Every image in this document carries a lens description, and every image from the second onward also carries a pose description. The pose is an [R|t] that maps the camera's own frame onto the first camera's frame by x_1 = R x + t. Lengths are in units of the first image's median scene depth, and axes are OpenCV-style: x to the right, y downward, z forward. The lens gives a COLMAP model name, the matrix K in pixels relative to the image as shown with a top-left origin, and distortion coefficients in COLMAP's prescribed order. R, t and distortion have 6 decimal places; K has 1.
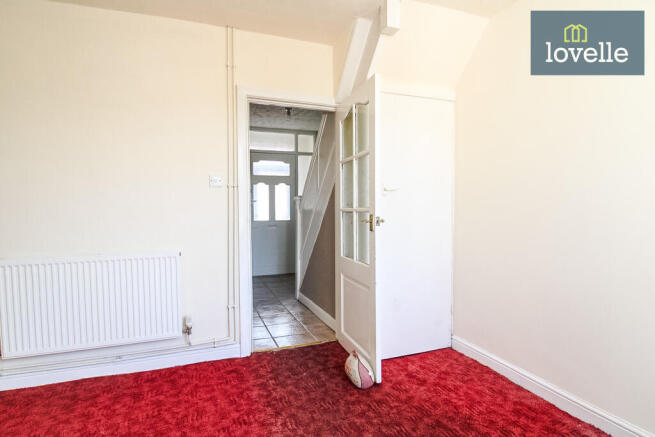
lens RADIAL K [[349.5, 0, 331.4], [0, 349.5, 220.6], [0, 0, 1]] dist [0.000879, -0.011570]
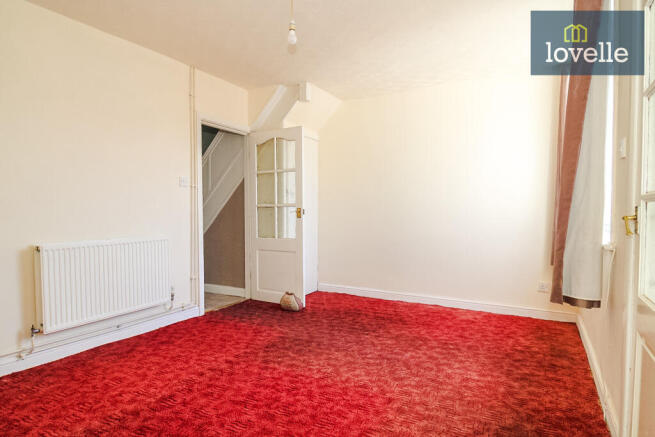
lens RADIAL K [[349.5, 0, 331.4], [0, 349.5, 220.6], [0, 0, 1]] dist [0.000879, -0.011570]
pose [[0.775632, -0.015274, 0.631001, -0.798605], [0.016752, 0.999853, 0.003611, 0.038143], [-0.630963, 0.007770, 0.775774, -0.392310]]
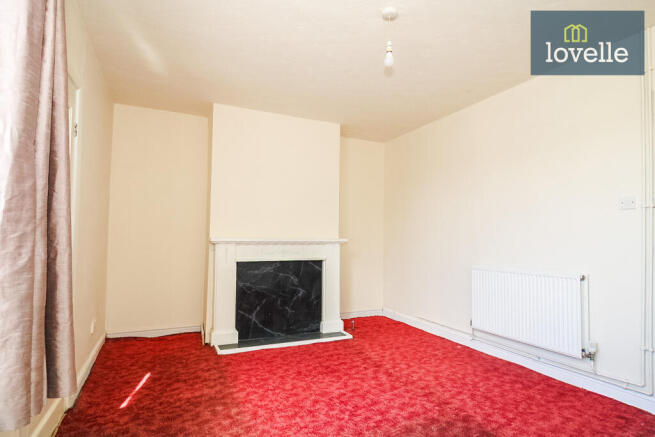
lens RADIAL K [[368.2, 0, 348.8], [0, 368.2, 221.0], [0, 0, 1]] dist [-0.026405, -0.000984]
pose [[0.122654, -0.028808, -0.992031, 0.564871], [-0.054675, 0.997864, -0.035737, 0.004743], [0.990942, 0.058623, 0.120817, 0.176863]]
